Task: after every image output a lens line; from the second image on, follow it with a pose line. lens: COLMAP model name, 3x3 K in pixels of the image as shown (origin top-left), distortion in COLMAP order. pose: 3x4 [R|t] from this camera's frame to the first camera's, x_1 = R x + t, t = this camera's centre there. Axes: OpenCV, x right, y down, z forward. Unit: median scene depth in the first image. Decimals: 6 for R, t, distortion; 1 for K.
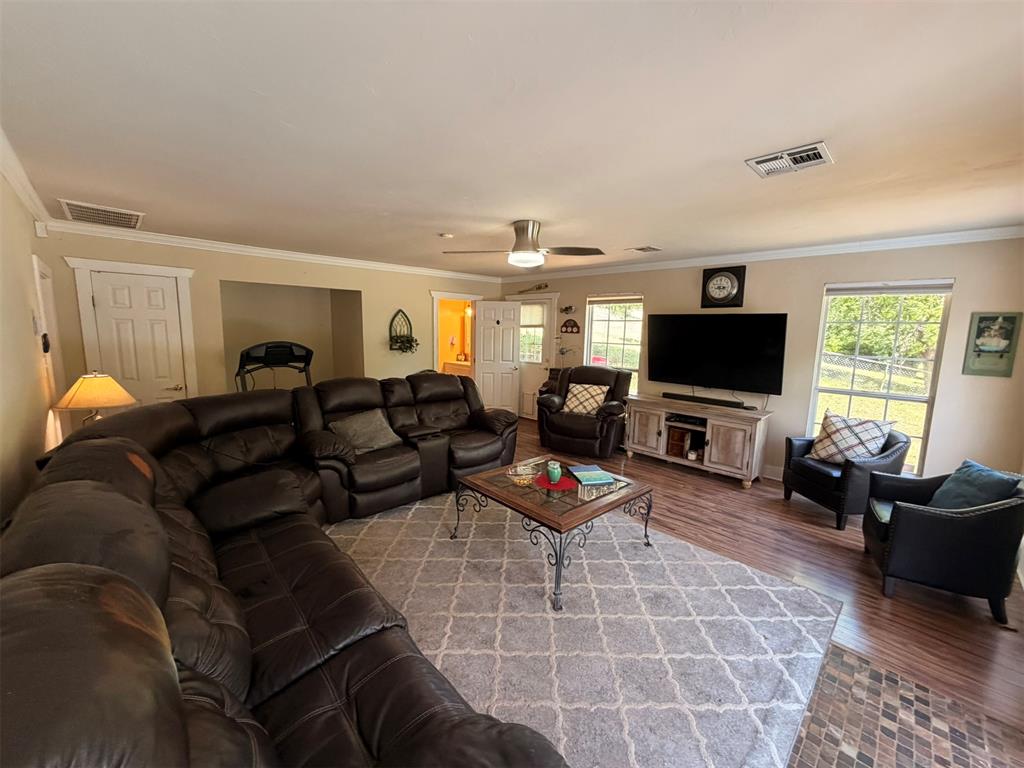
lens RADIAL K [[407.2, 0, 509.0], [0, 407.2, 382.8], [0, 0, 1]] dist [0.000445, 0.000329]
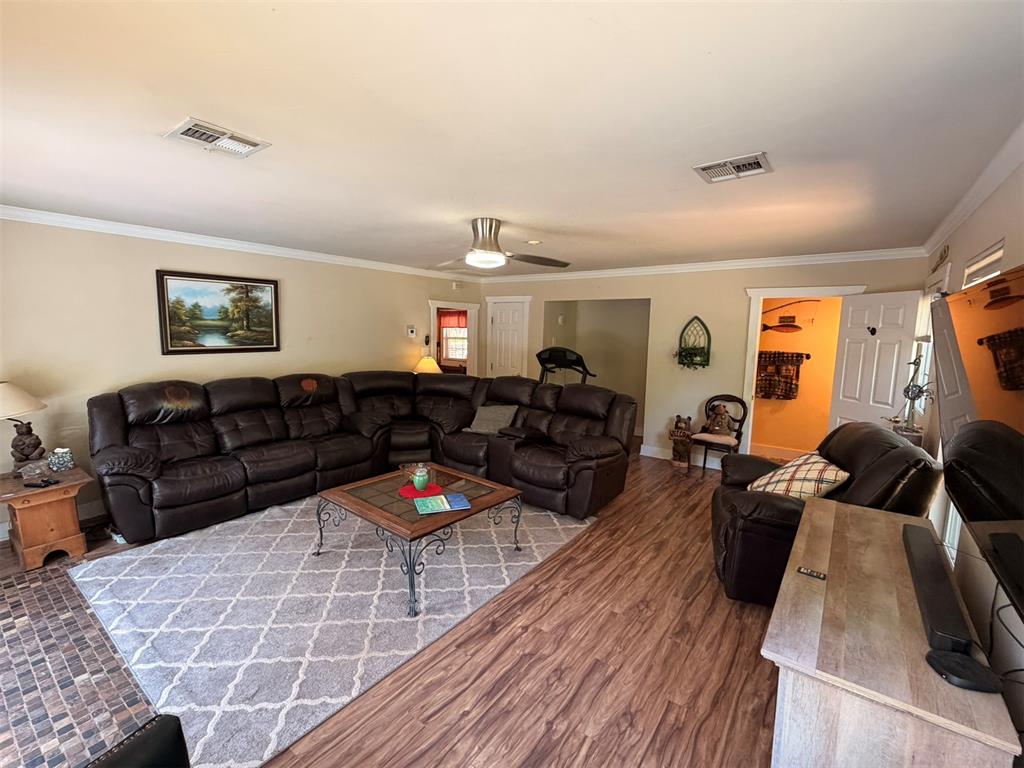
lens RADIAL K [[446.5, 0, 511.1], [0, 446.5, 382.1], [0, 0, 1]] dist [-0.001600, -0.000193]
pose [[0.157818, 0.103645, -0.982014, 1.096074], [-0.149186, 0.985564, 0.080044, -0.121034], [0.976134, 0.133870, 0.171003, 0.931537]]
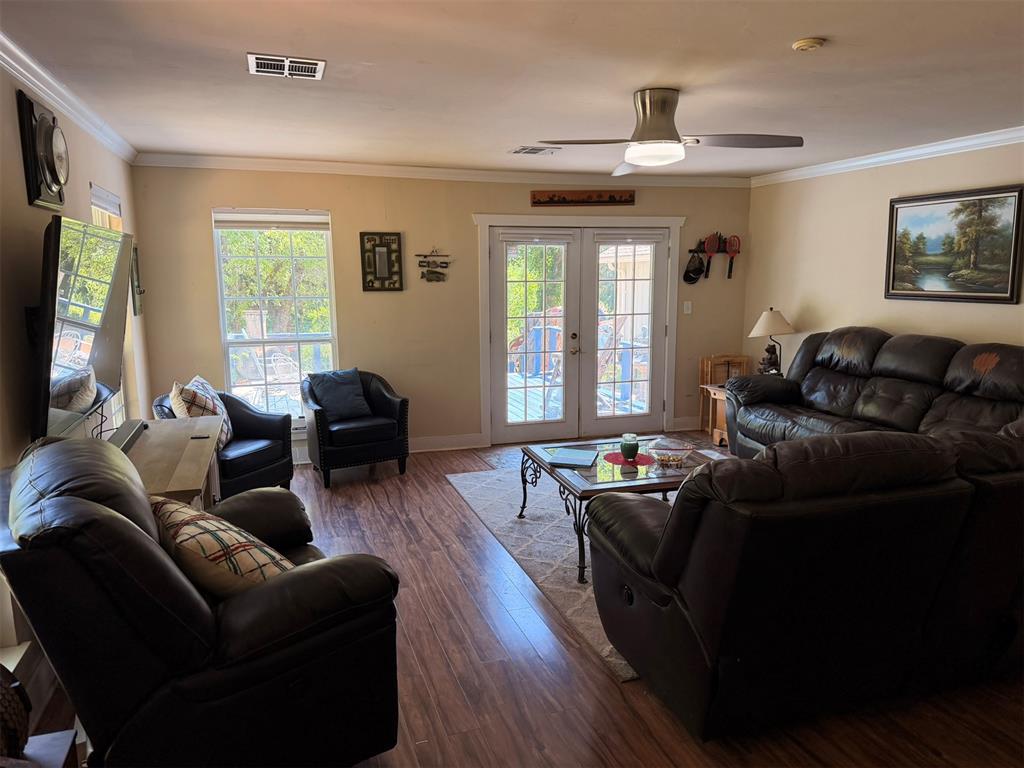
lens RADIAL K [[727.5, 0, 515.6], [0, 727.5, 385.7], [0, 0, 1]] dist [0.005236, -0.001249]
pose [[-0.904410, -0.079137, 0.419260, -0.263591], [0.049418, 0.956606, 0.287164, -0.301352], [-0.423792, 0.280433, -0.861254, 2.156585]]
